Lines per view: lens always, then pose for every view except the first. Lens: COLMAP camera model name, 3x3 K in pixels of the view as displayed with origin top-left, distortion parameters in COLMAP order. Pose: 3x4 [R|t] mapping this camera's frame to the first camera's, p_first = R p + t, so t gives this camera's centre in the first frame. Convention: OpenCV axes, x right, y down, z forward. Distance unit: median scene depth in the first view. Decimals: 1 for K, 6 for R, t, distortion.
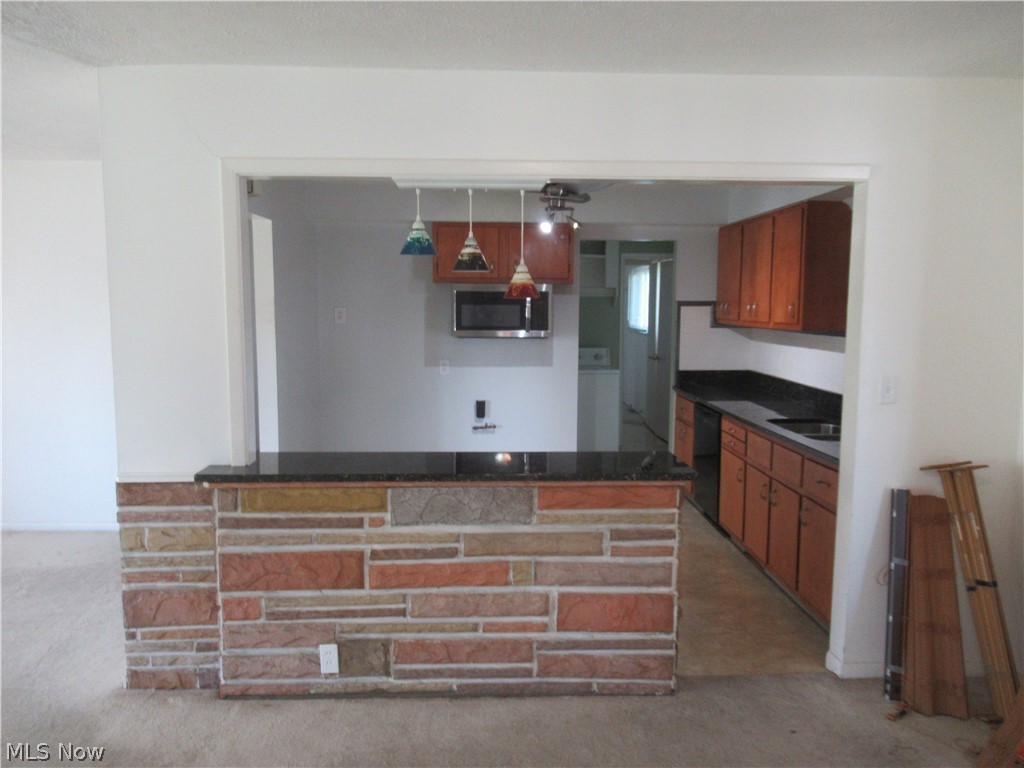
lens RADIAL K [[765.4, 0, 512.9], [0, 765.4, 385.7], [0, 0, 1]] dist [-0.012444, 0.007054]
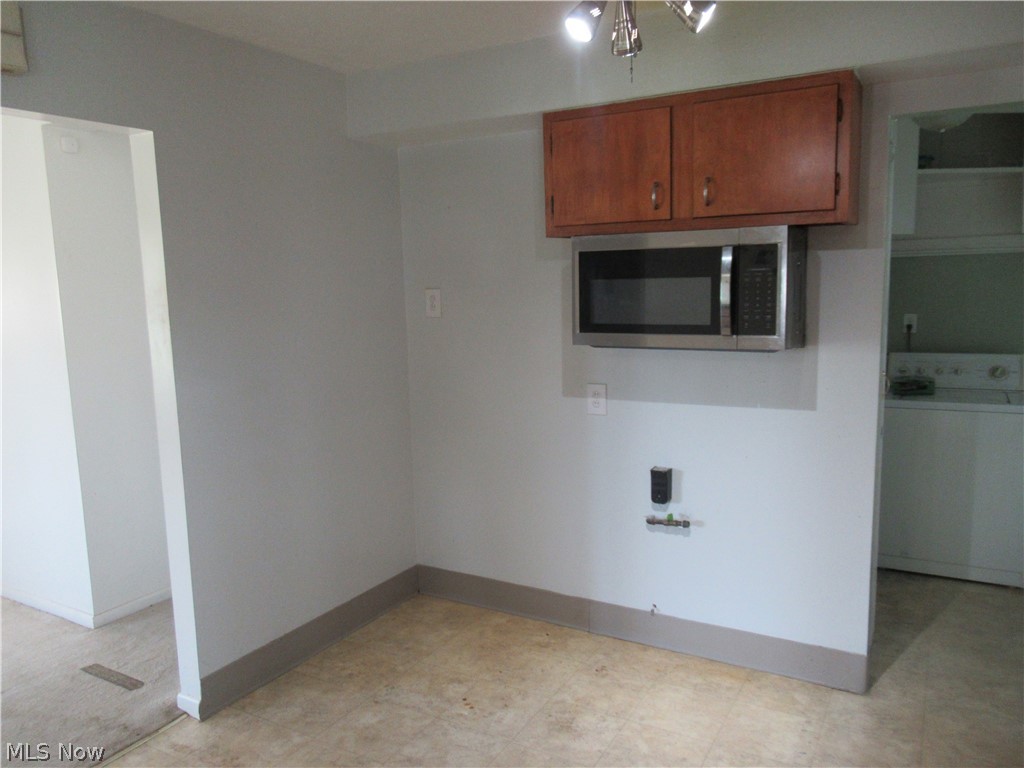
lens RADIAL K [[765.4, 0, 512.9], [0, 765.4, 385.7], [0, 0, 1]] dist [-0.012444, 0.007054]
pose [[0.847937, 0.045379, -0.528151, 0.148550], [-0.027793, 0.998765, 0.041194, -0.057120], [0.529368, -0.020251, 0.848151, 0.559465]]
